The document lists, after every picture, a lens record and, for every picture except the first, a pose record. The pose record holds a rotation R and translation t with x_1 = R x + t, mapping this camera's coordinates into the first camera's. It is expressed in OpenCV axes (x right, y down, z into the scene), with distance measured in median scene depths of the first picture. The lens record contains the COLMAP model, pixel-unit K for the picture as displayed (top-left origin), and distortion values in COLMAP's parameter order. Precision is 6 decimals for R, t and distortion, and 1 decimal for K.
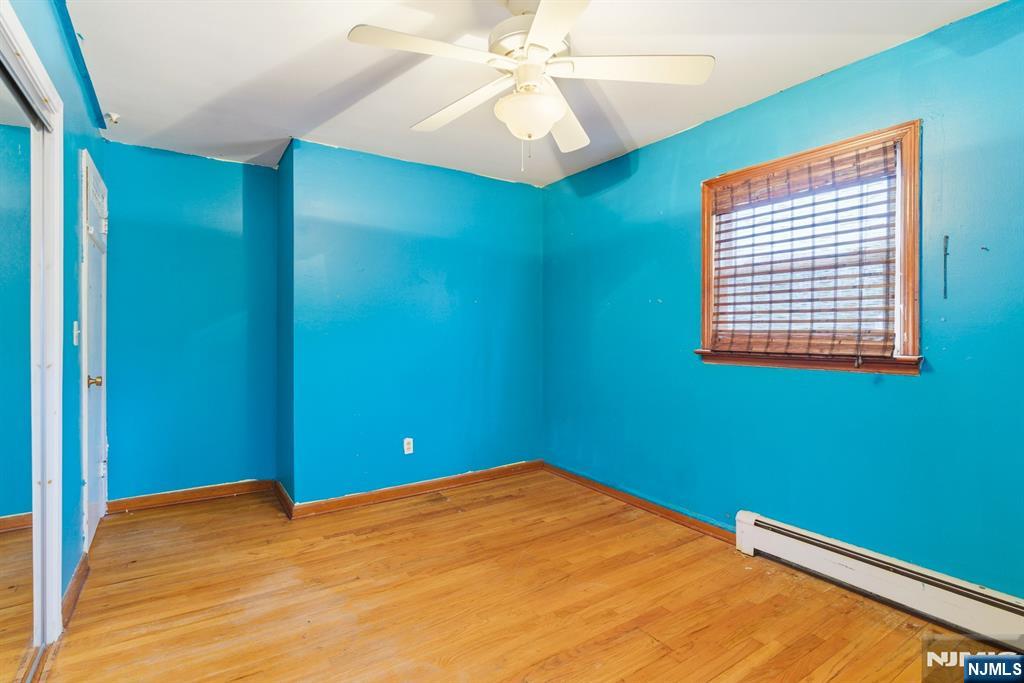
lens RADIAL K [[498.5, 0, 510.7], [0, 498.5, 335.2], [0, 0, 1]] dist [0.000702, 0.000129]
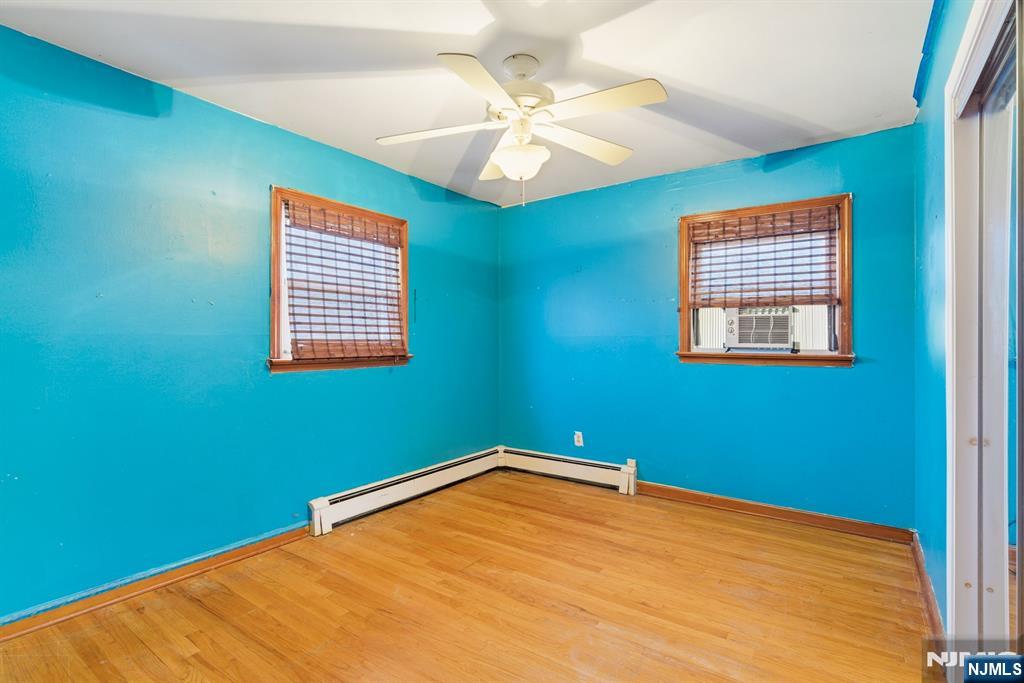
lens RADIAL K [[498.8, 0, 503.1], [0, 498.8, 339.8], [0, 0, 1]] dist [-0.000505, -0.000827]
pose [[-0.356115, -0.002367, 0.934439, -0.778442], [0.002247, 0.999992, 0.003389, -0.012291], [-0.934439, 0.003307, -0.356107, 1.065735]]
